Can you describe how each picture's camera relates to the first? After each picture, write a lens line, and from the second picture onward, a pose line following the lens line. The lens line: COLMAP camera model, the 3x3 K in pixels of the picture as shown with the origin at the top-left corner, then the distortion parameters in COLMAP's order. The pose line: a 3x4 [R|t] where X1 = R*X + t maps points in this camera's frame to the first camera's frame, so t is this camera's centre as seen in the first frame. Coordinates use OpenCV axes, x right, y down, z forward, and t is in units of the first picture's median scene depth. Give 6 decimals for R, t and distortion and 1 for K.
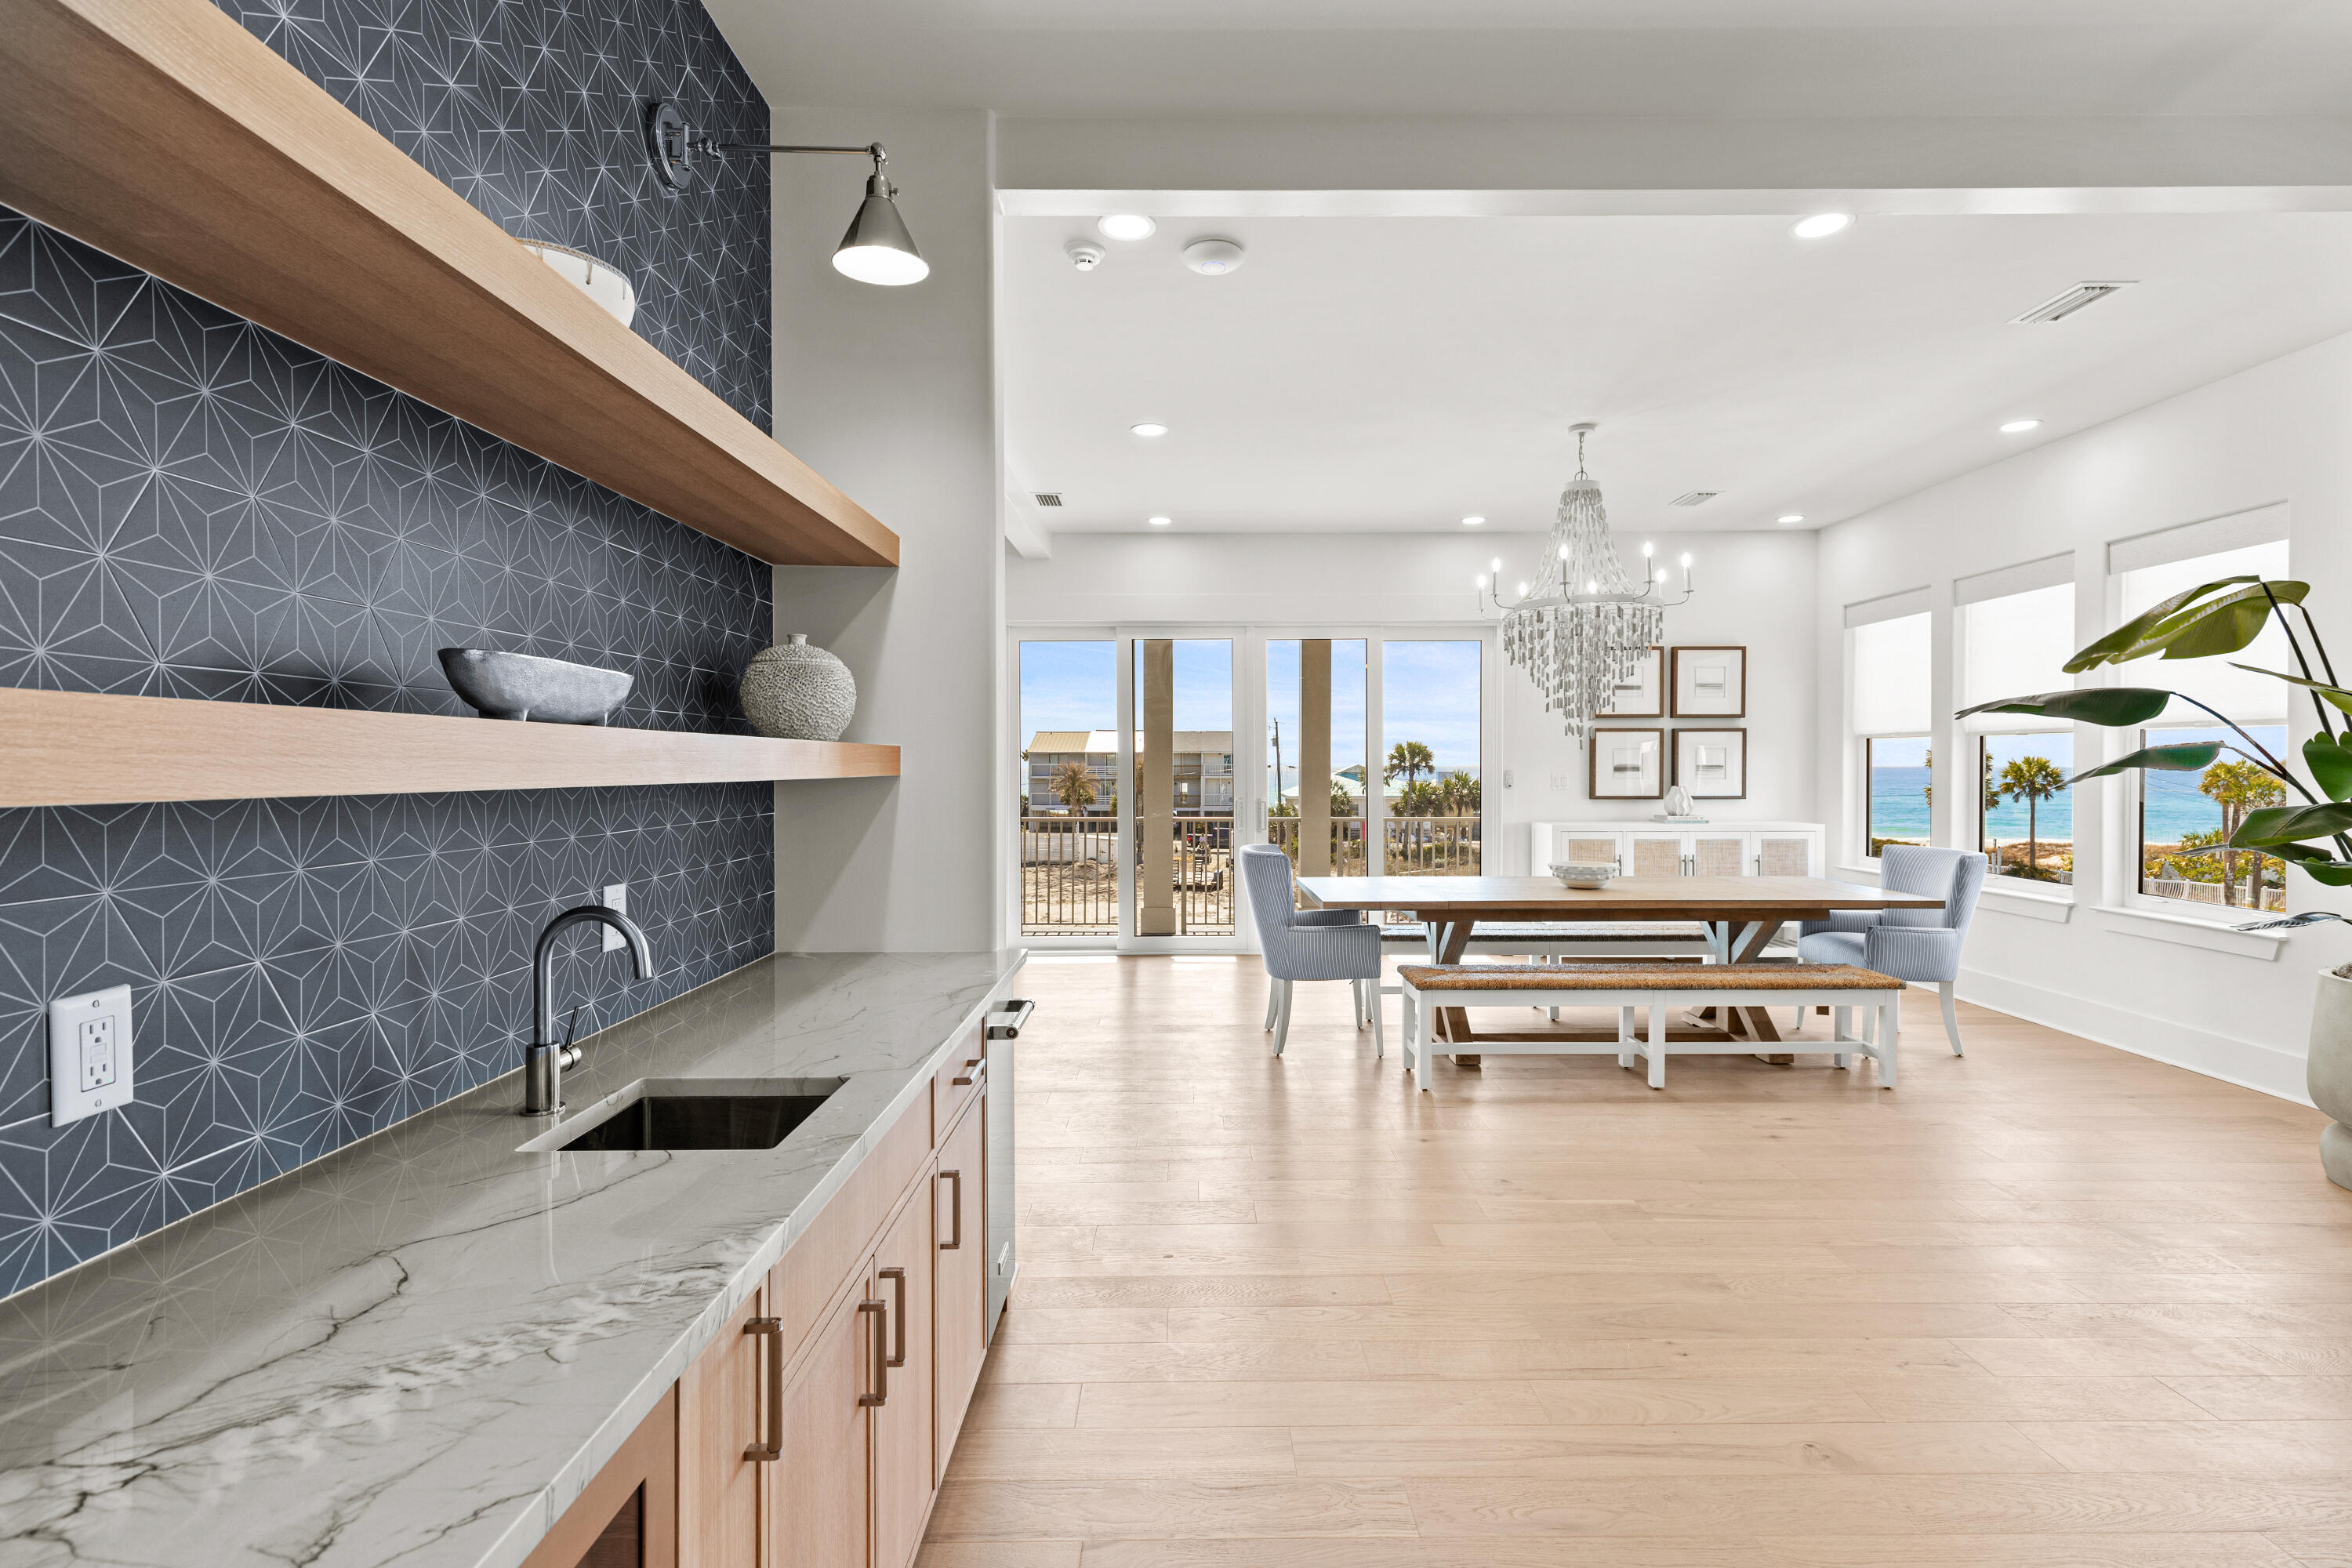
lens RADIAL K [[1070.4, 0, 1161.1], [0, 1070.4, 782.3], [0, 0, 1]] dist [0.016463, 0.000124]
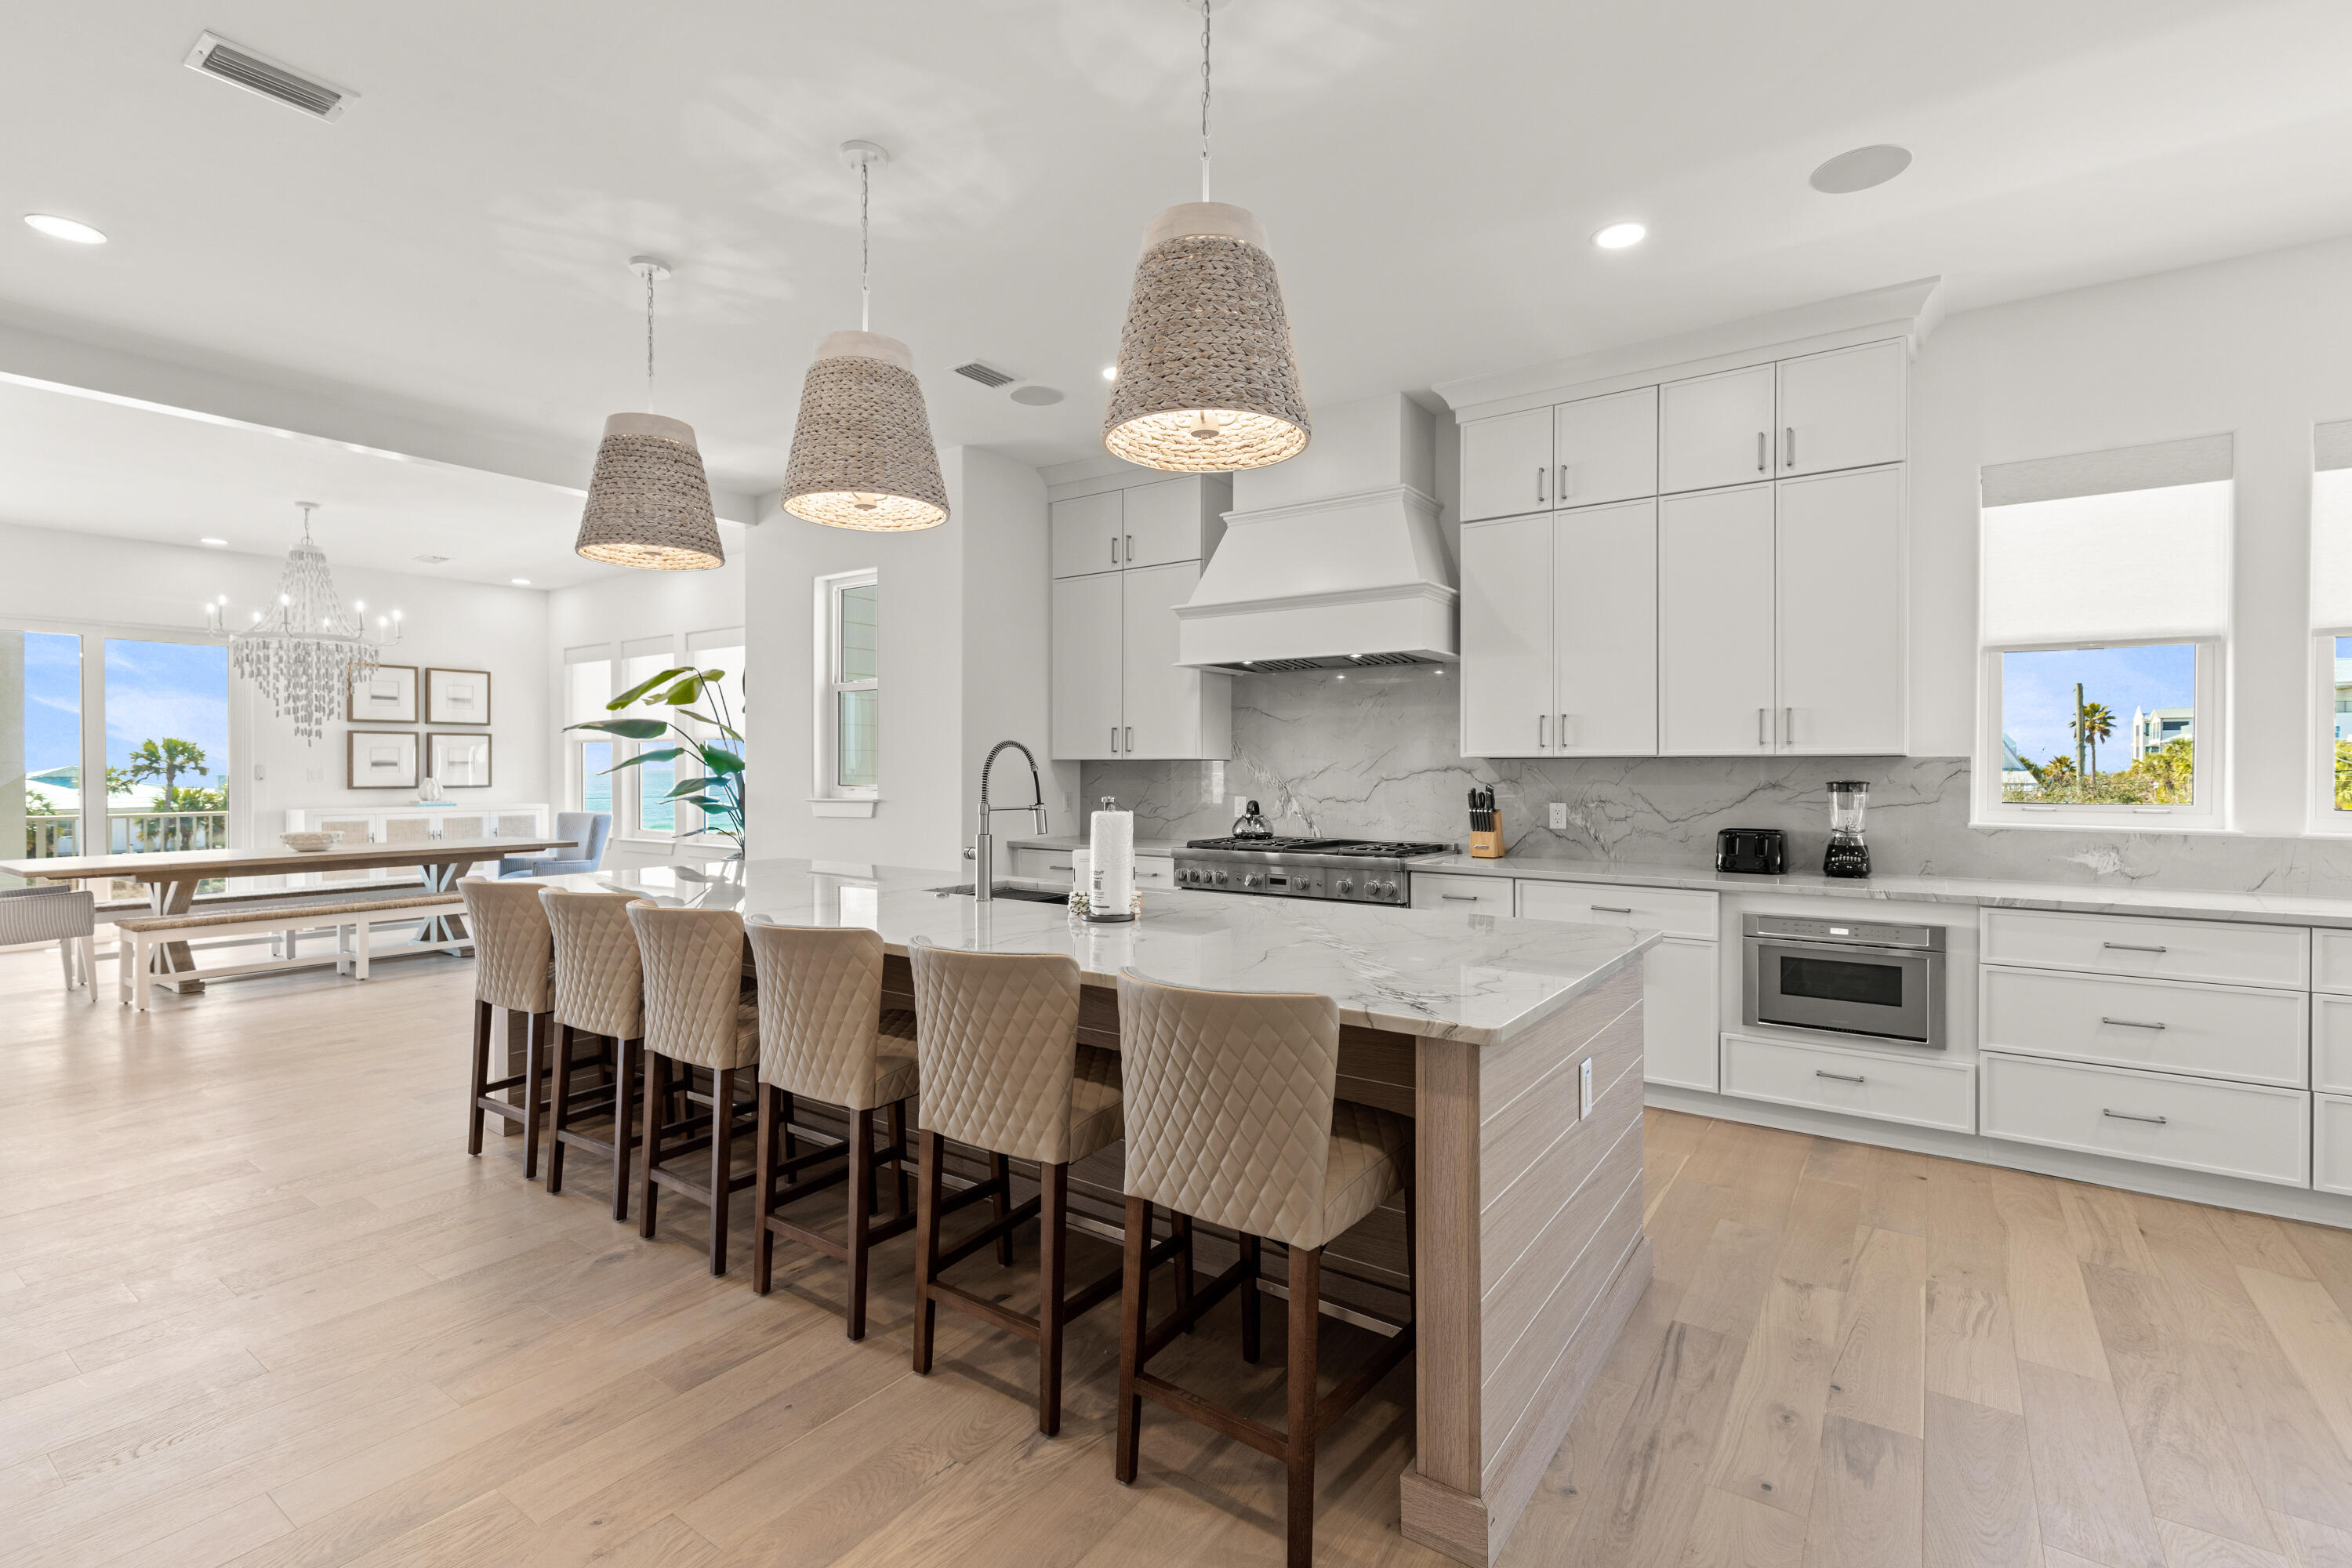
lens RADIAL K [[1070.4, 0, 1175.2], [0, 1070.4, 773.7], [0, 0, 1]] dist [0.016463, 0.000124]
pose [[0.562458, -0.002084, 0.826823, -0.104232], [0.011538, 0.999919, -0.005328, 0.020754], [-0.826745, 0.012536, 0.562437, -0.588560]]
